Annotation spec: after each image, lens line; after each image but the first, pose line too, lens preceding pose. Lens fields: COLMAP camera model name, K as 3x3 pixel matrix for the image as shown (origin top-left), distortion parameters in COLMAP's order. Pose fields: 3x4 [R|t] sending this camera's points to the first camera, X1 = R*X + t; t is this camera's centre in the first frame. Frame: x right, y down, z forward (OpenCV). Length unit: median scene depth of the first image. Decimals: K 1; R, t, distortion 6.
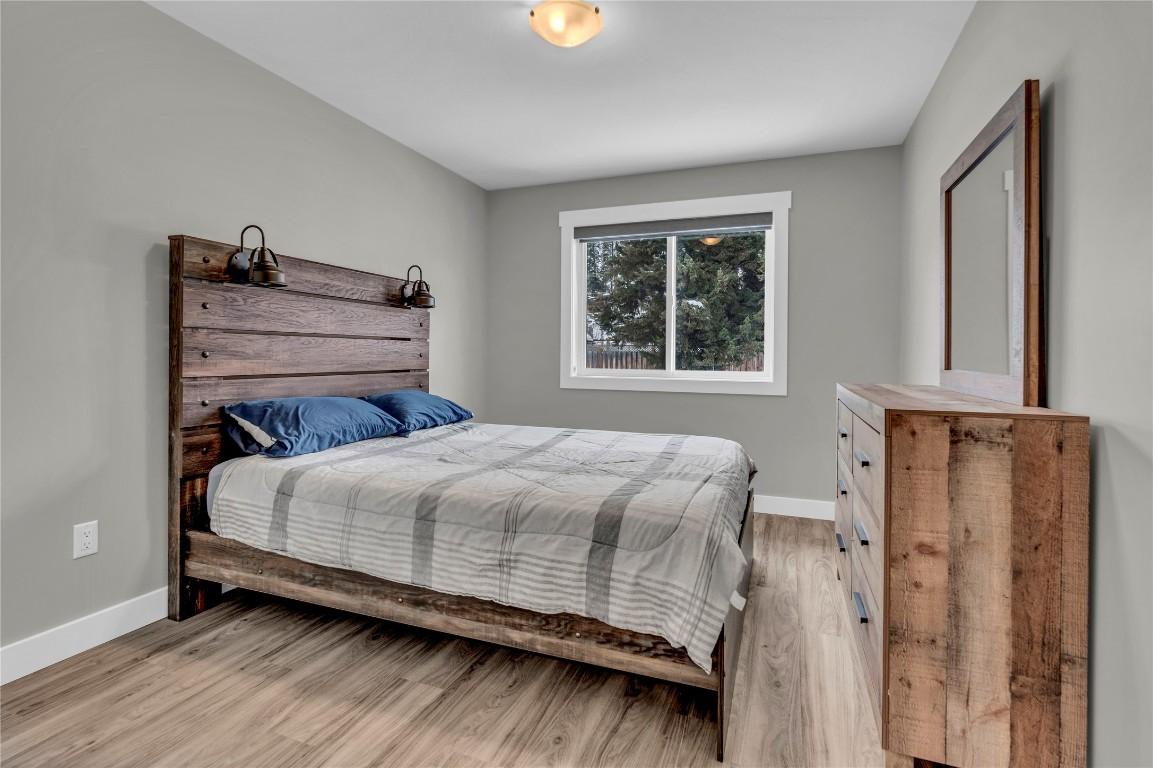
lens RADIAL K [[560.3, 0, 580.1], [0, 560.3, 354.3], [0, 0, 1]] dist [-0.010320, 0.000384]
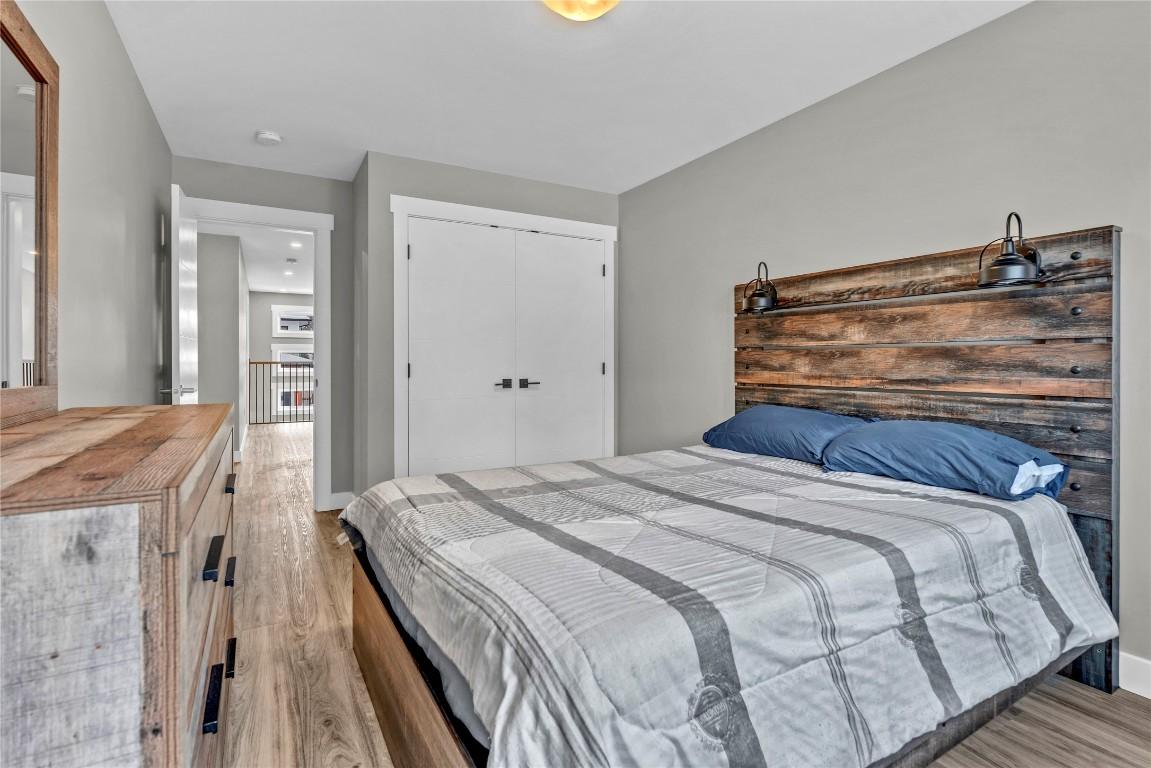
lens RADIAL K [[547.5, 0, 577.2], [0, 547.5, 376.9], [0, 0, 1]] dist [-0.003820, -0.000244]
pose [[-0.639475, 0.006856, -0.768782, 0.593046], [-0.012053, 0.999748, 0.018941, 0.004497], [0.768718, 0.021378, -0.639231, 1.431823]]
